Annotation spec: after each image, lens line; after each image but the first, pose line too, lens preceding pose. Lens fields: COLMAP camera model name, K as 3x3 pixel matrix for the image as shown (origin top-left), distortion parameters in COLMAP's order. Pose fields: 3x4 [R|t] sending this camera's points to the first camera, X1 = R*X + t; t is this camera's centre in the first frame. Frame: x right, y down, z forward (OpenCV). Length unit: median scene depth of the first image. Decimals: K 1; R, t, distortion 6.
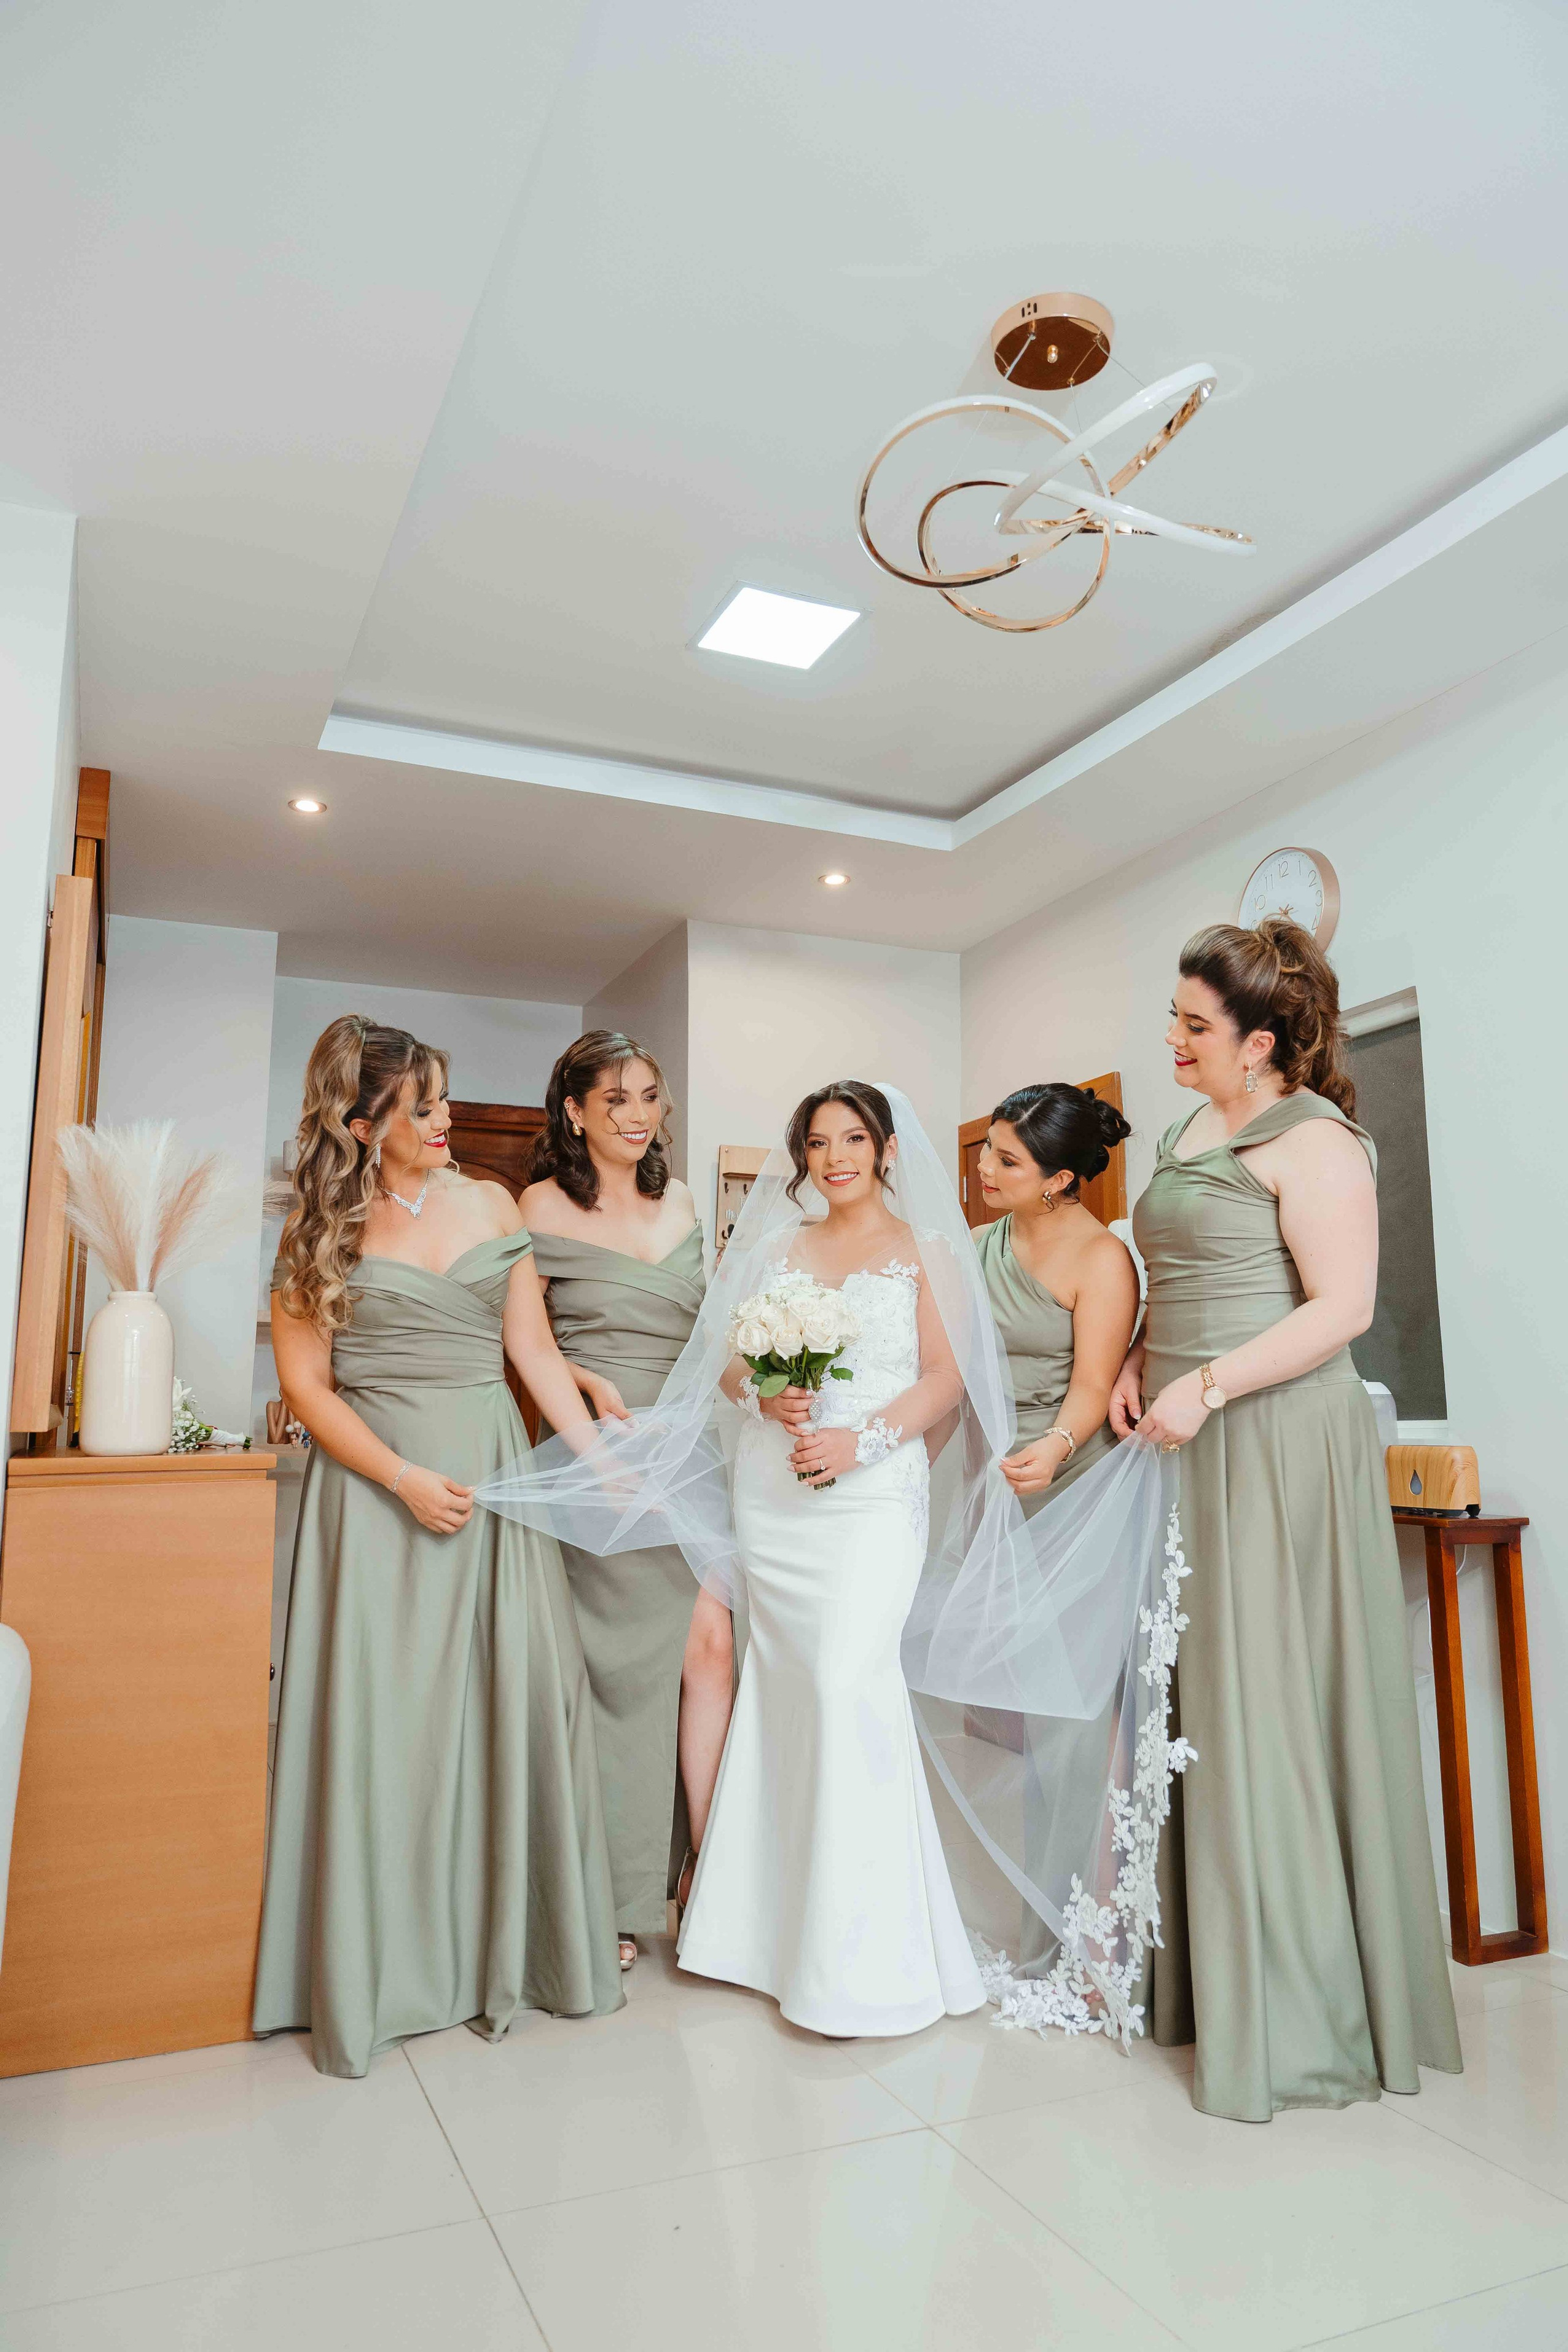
lens RADIAL K [[1580.0, 0, 782.9], [0, 1580.0, 1180.6], [0, 0, 1]] dist [0.013559, -0.022351]
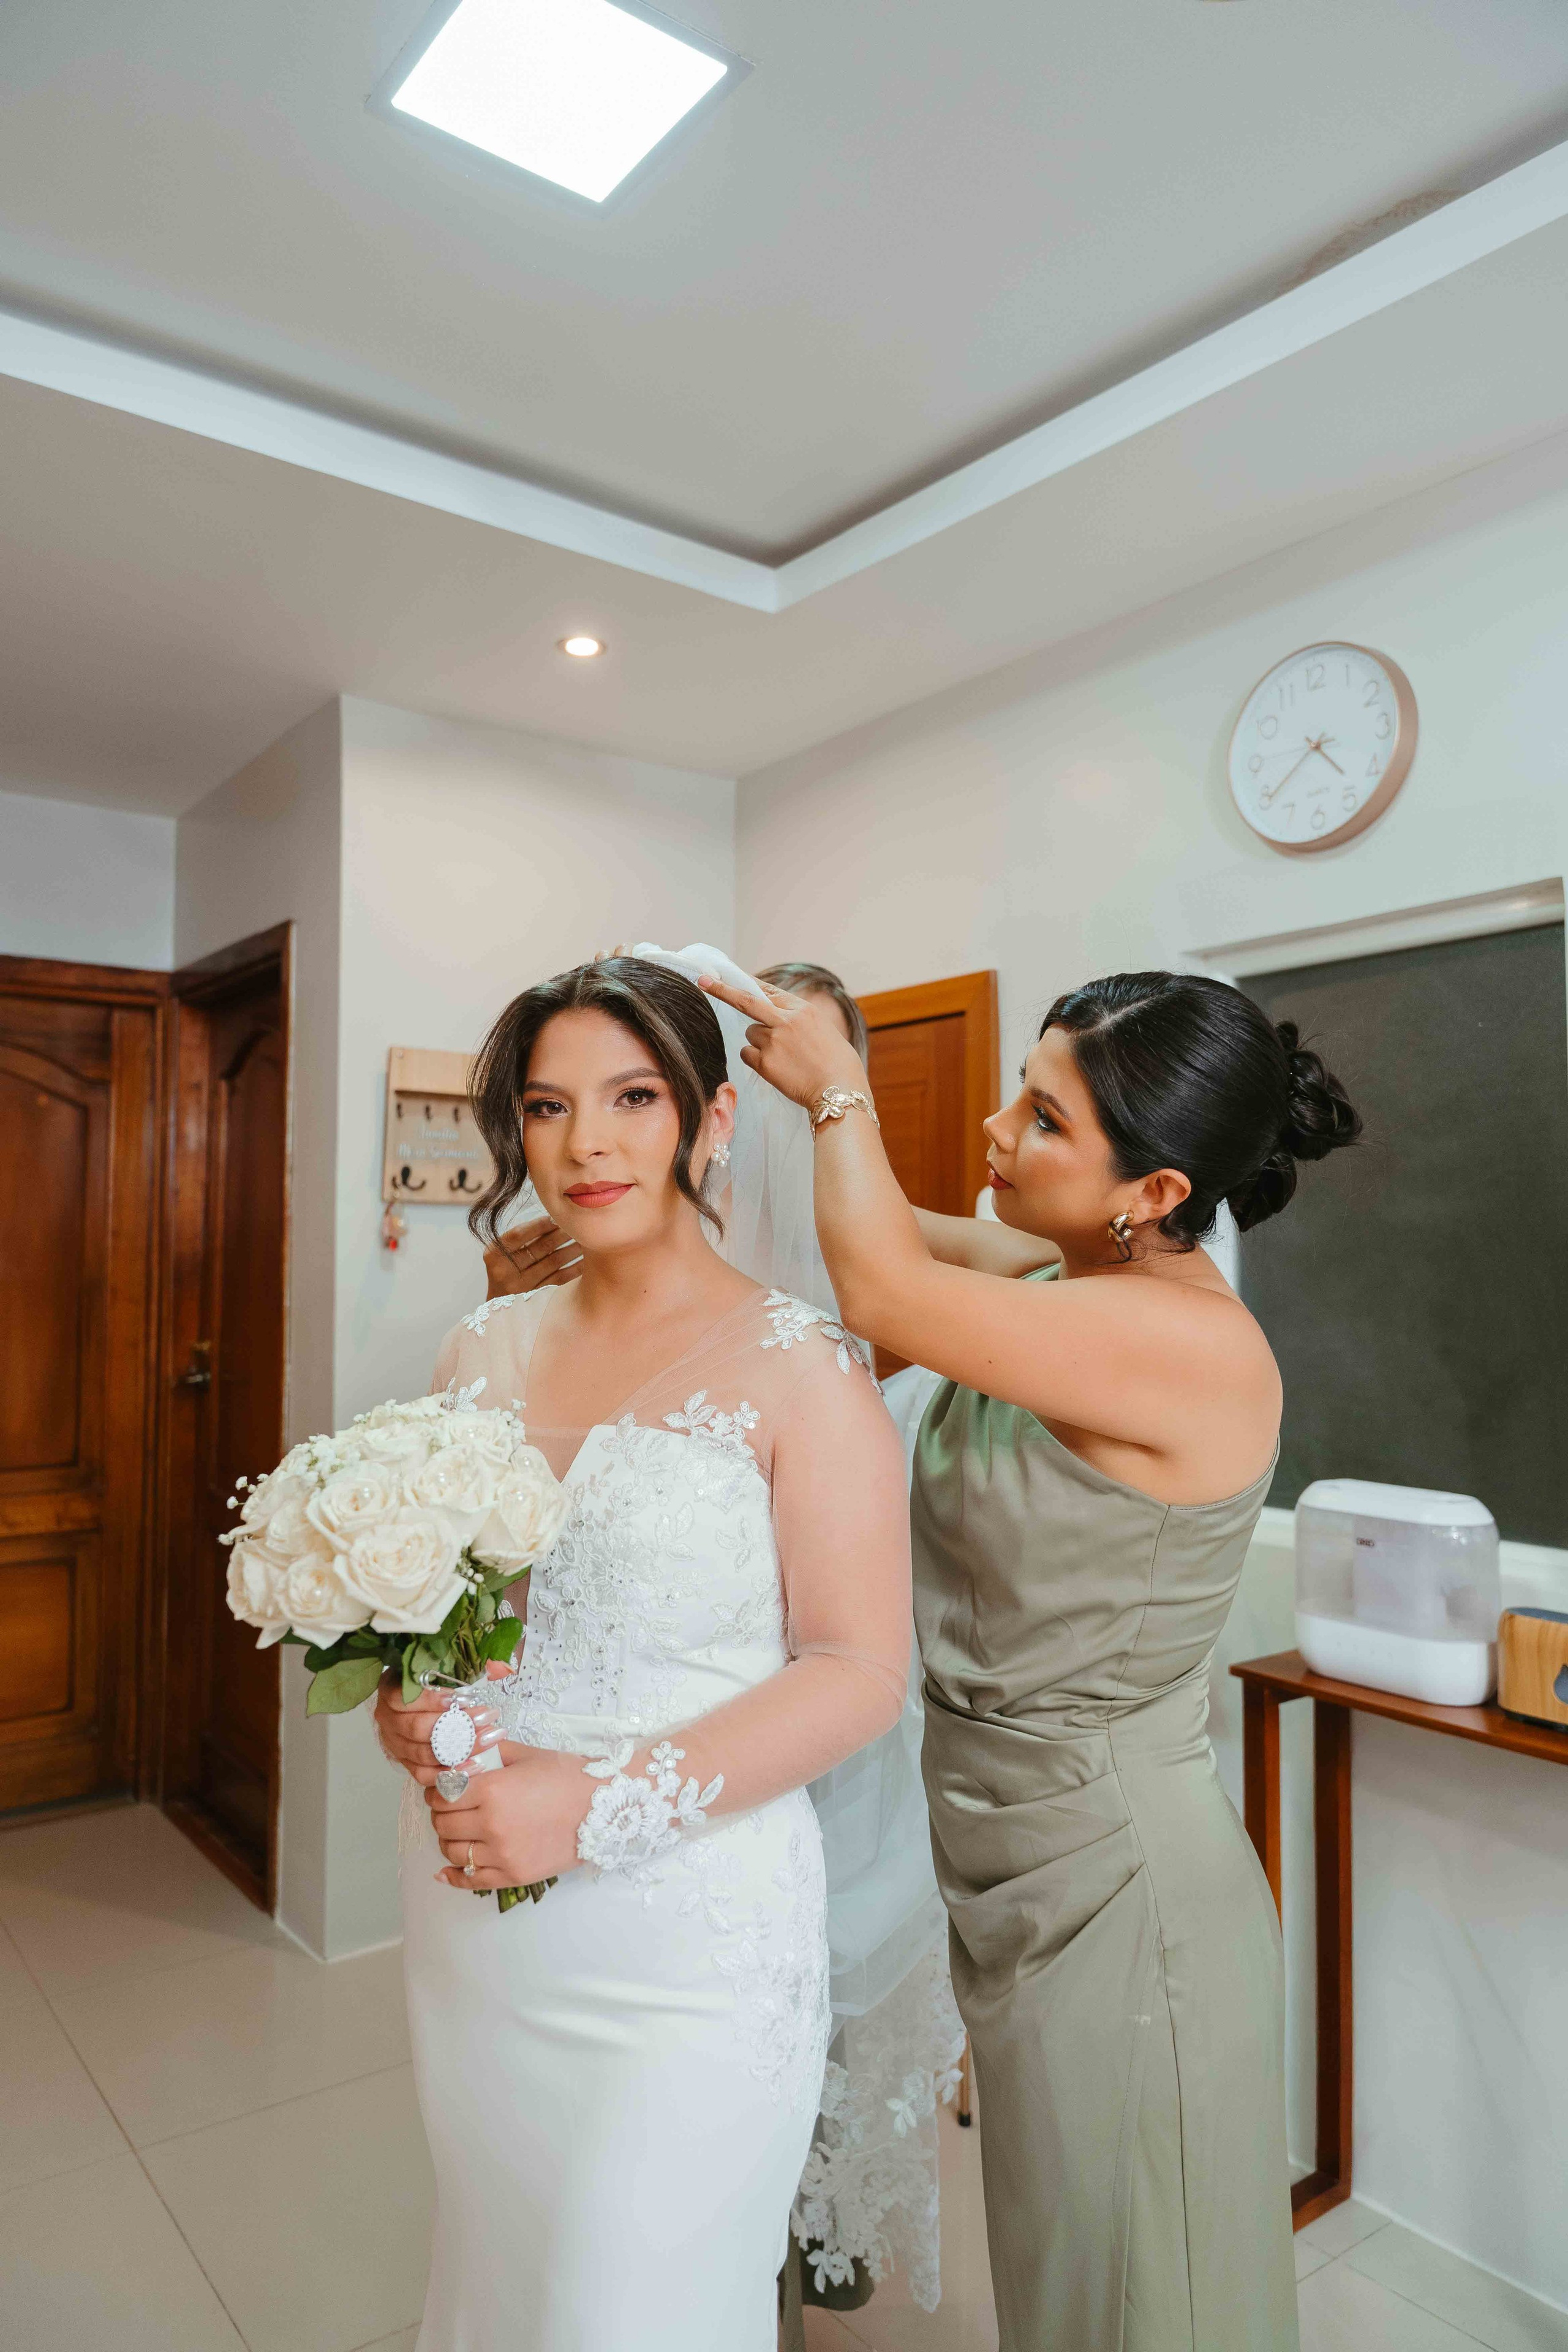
lens RADIAL K [[1580.0, 0, 792.2], [0, 1580.0, 1191.9], [0, 0, 1]] dist [0.013559, -0.022351]
pose [[0.972702, 0.016114, 0.231496, -0.044948], [-0.039774, 0.994401, 0.097903, -0.052763], [-0.228623, -0.104438, 0.967897, 0.494736]]
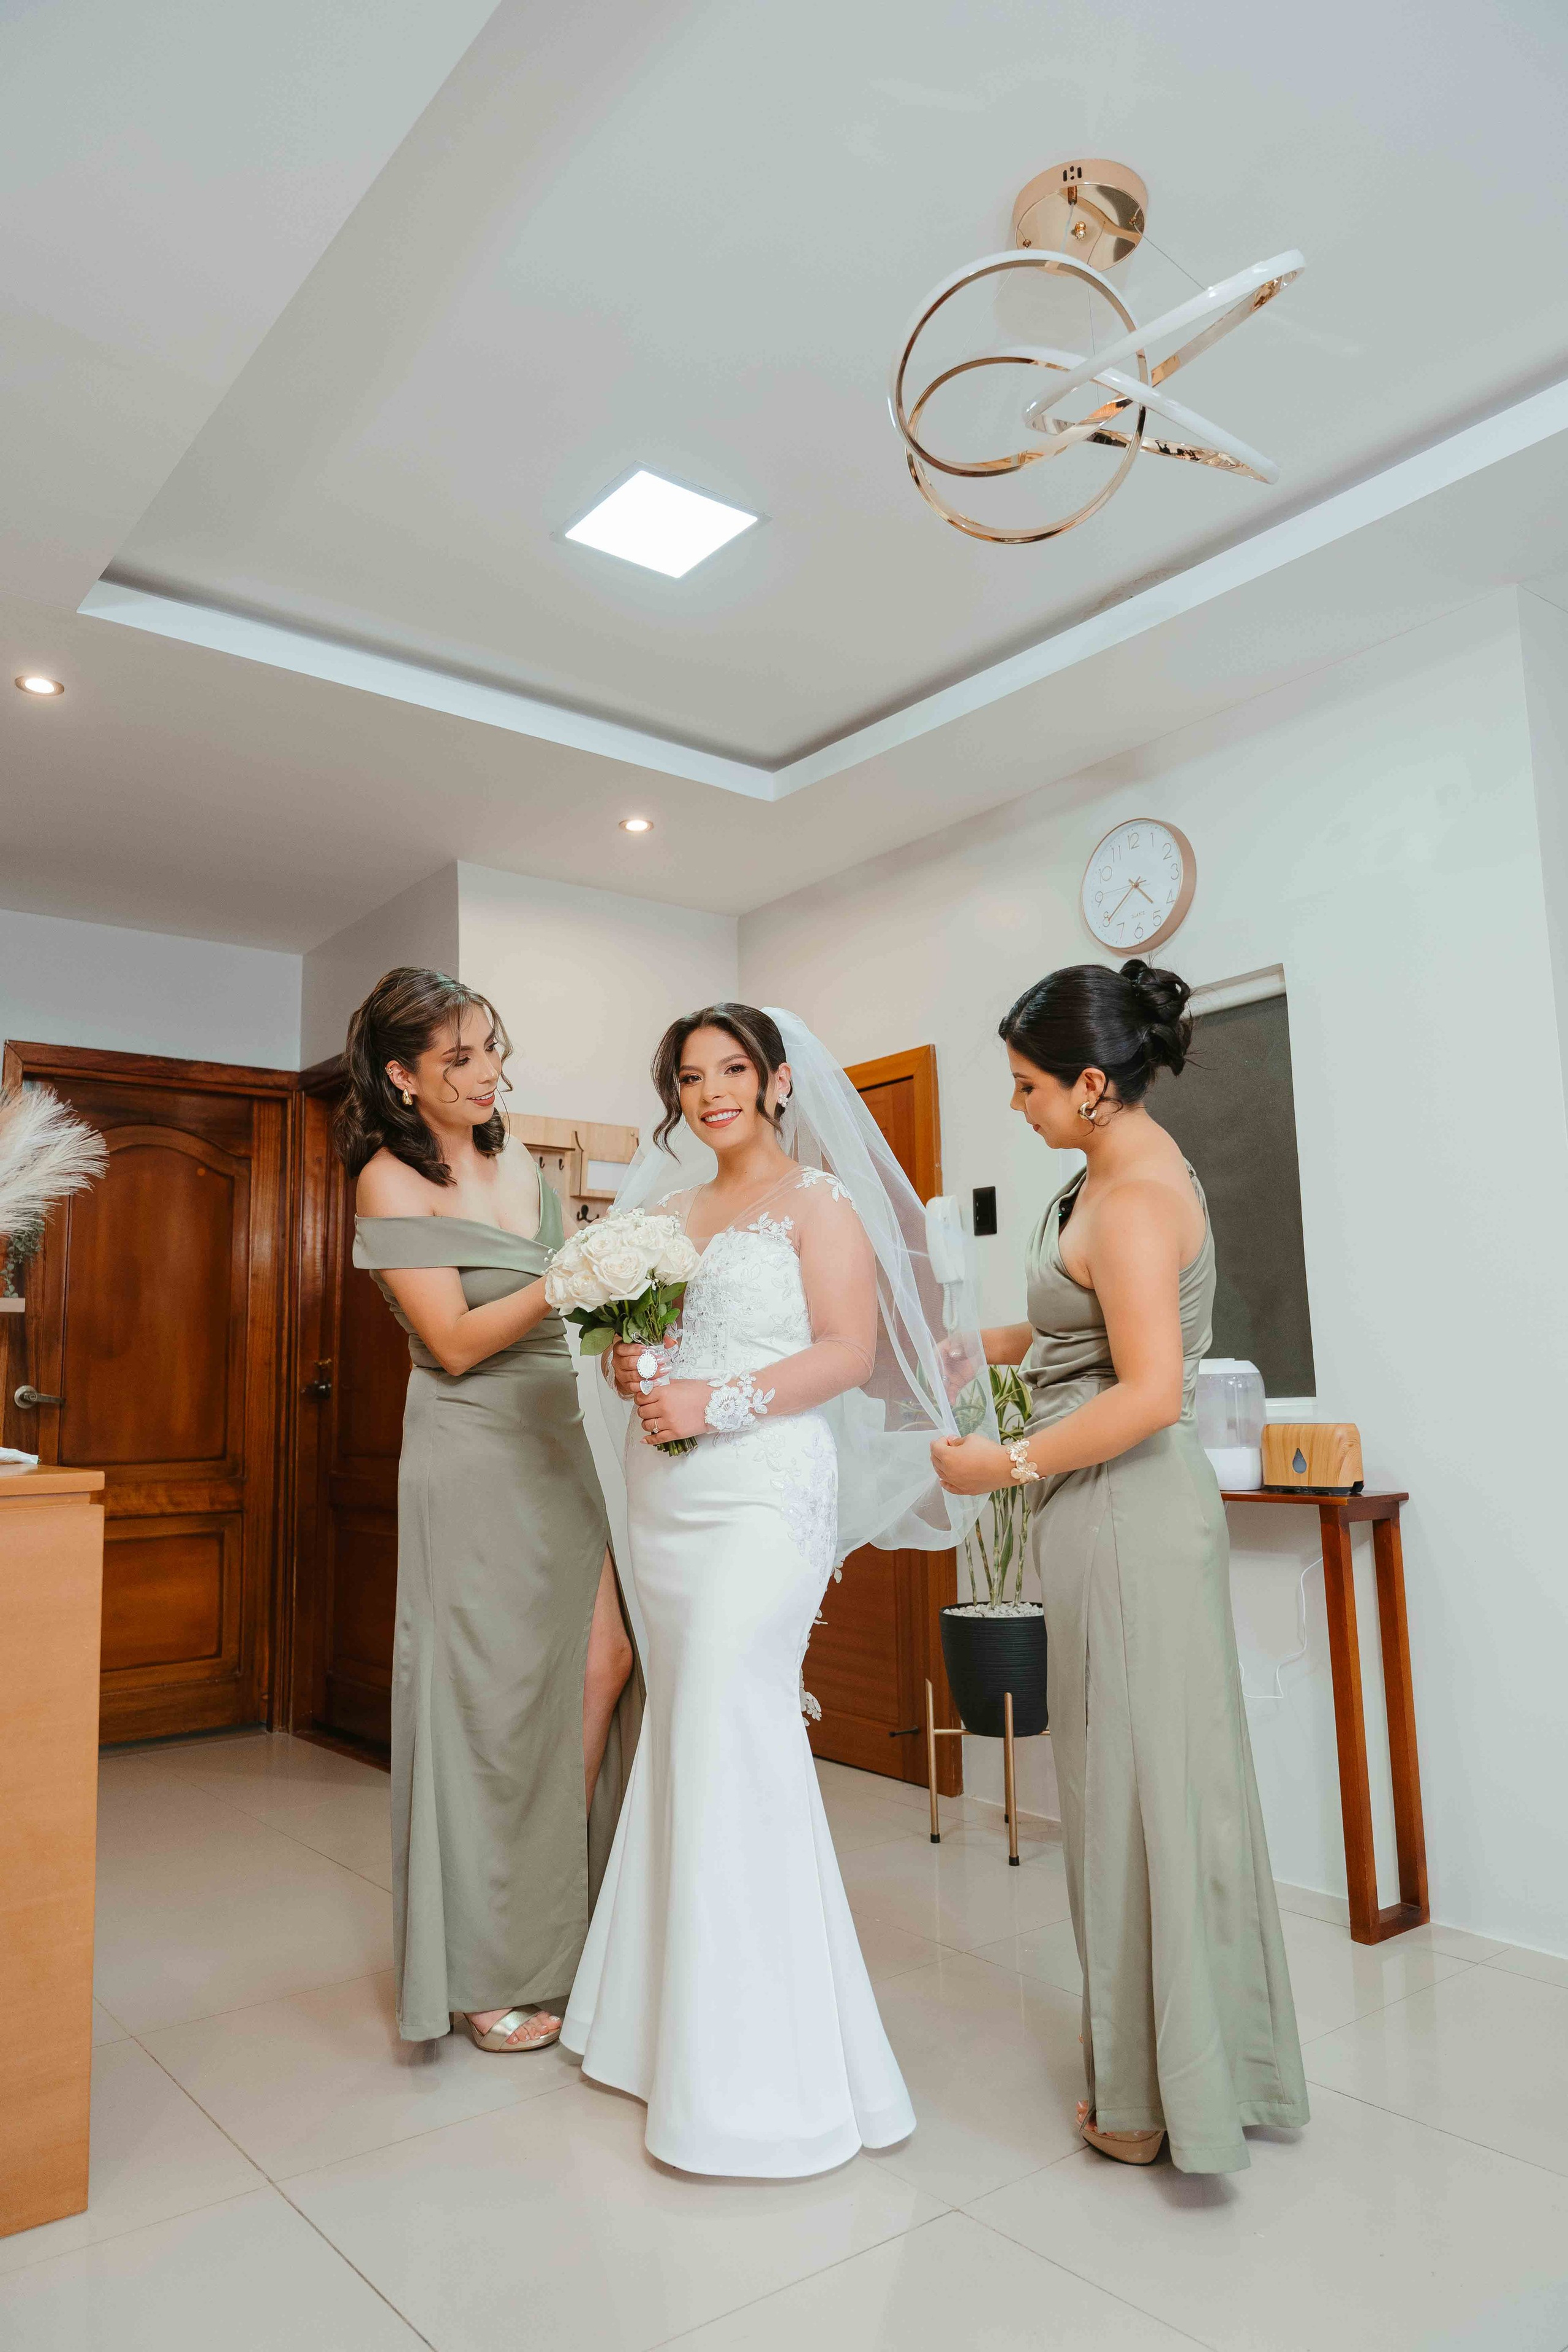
lens RADIAL K [[1580.0, 0, 794.1], [0, 1580.0, 1179.9], [0, 0, 1]] dist [0.013559, -0.022351]
pose [[0.966510, 0.014256, 0.256232, -0.166967], [-0.015947, 0.999863, 0.004520, 0.015408], [-0.256132, -0.008455, 0.966605, 0.126045]]
